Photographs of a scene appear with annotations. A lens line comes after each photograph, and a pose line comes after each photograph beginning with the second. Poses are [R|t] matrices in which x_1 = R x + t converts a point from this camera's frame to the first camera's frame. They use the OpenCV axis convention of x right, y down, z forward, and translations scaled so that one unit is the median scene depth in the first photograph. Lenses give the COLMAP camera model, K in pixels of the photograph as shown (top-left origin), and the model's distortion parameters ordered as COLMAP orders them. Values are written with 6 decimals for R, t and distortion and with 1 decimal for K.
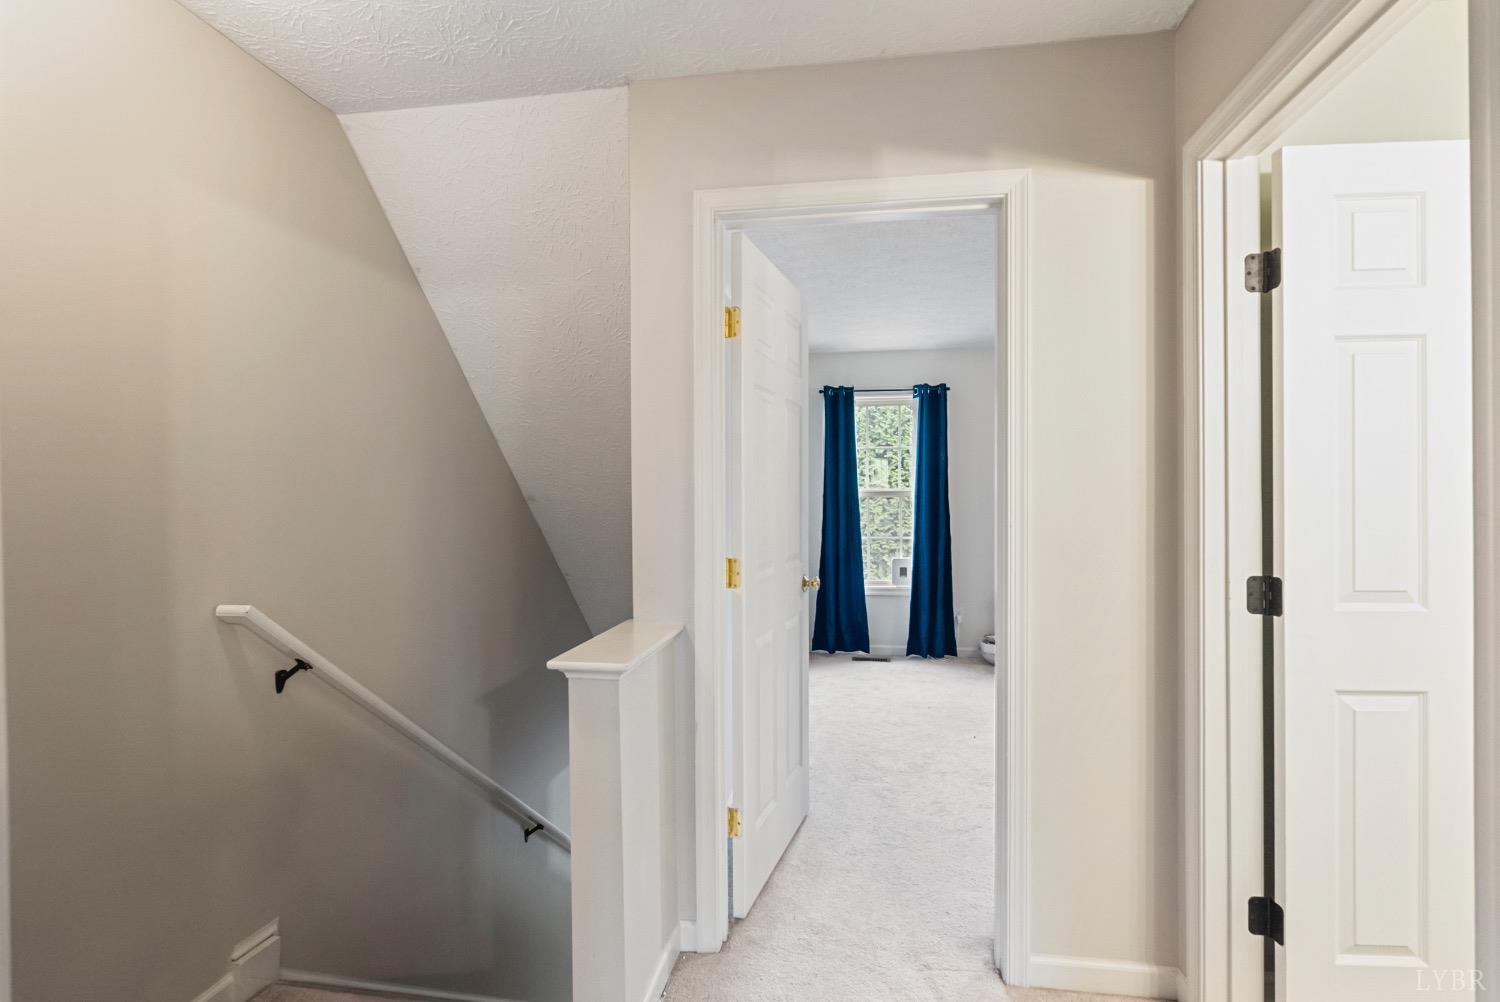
lens RADIAL K [[671.5, 0, 757.0], [0, 671.5, 501.5], [0, 0, 1]] dist [-0.005073, 0.001798]
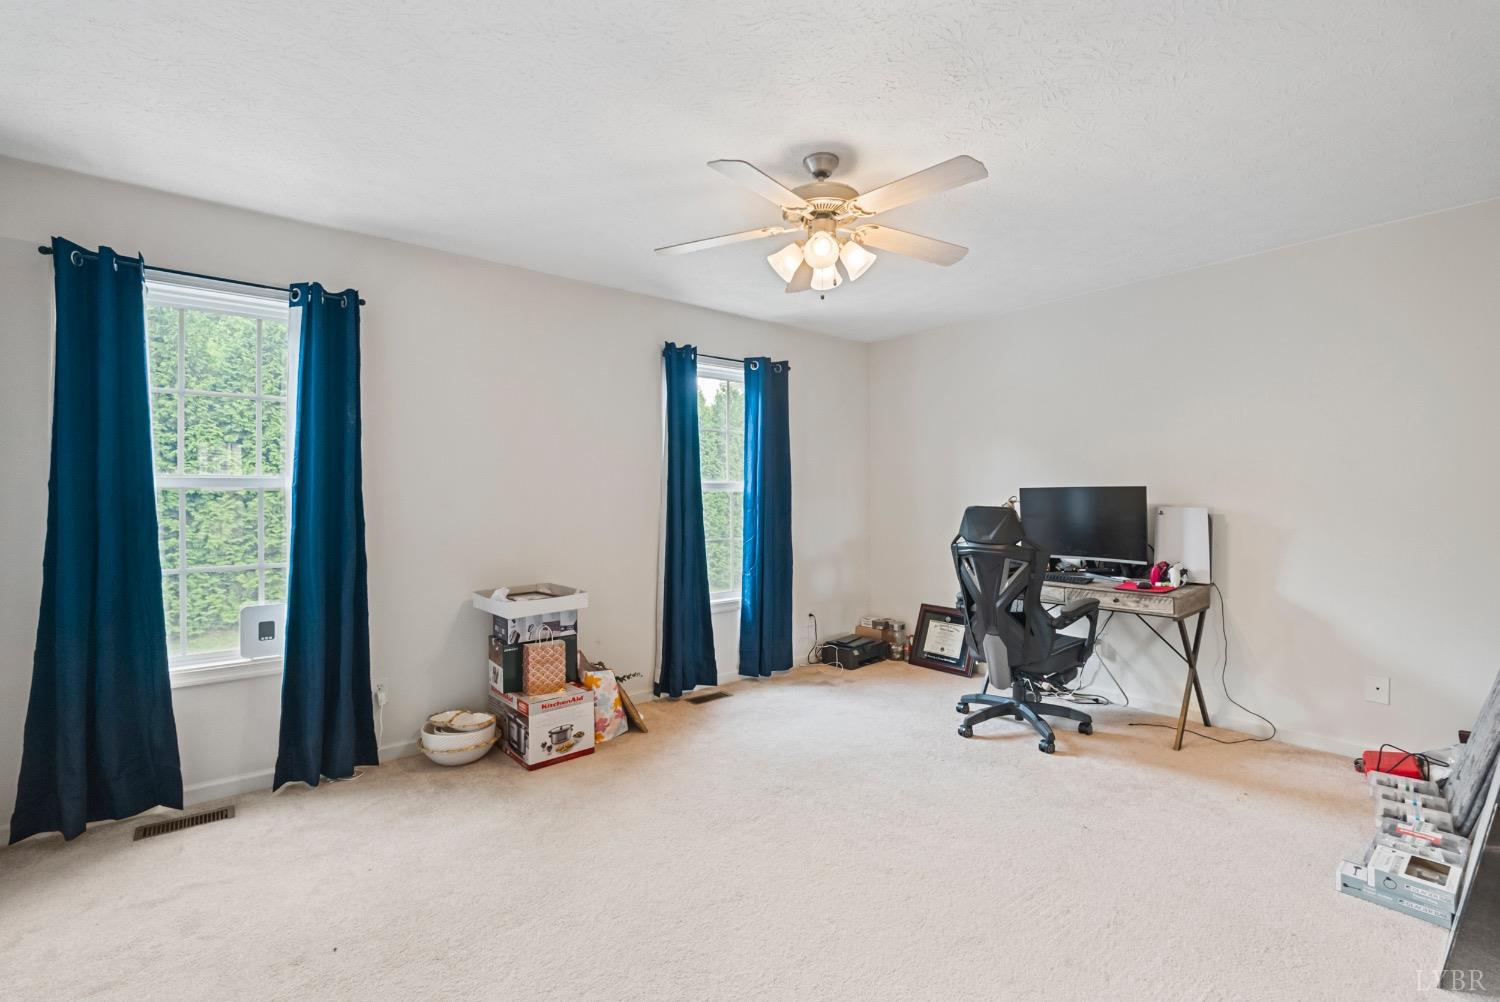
lens RADIAL K [[671.5, 0, 760.6], [0, 671.5, 502.4], [0, 0, 1]] dist [-0.005073, 0.001798]
pose [[0.661684, 0.002178, 0.749780, 0.079255], [0.001143, 0.999992, -0.003913, 0.006352], [-0.749782, 0.003446, 0.661676, 0.357599]]
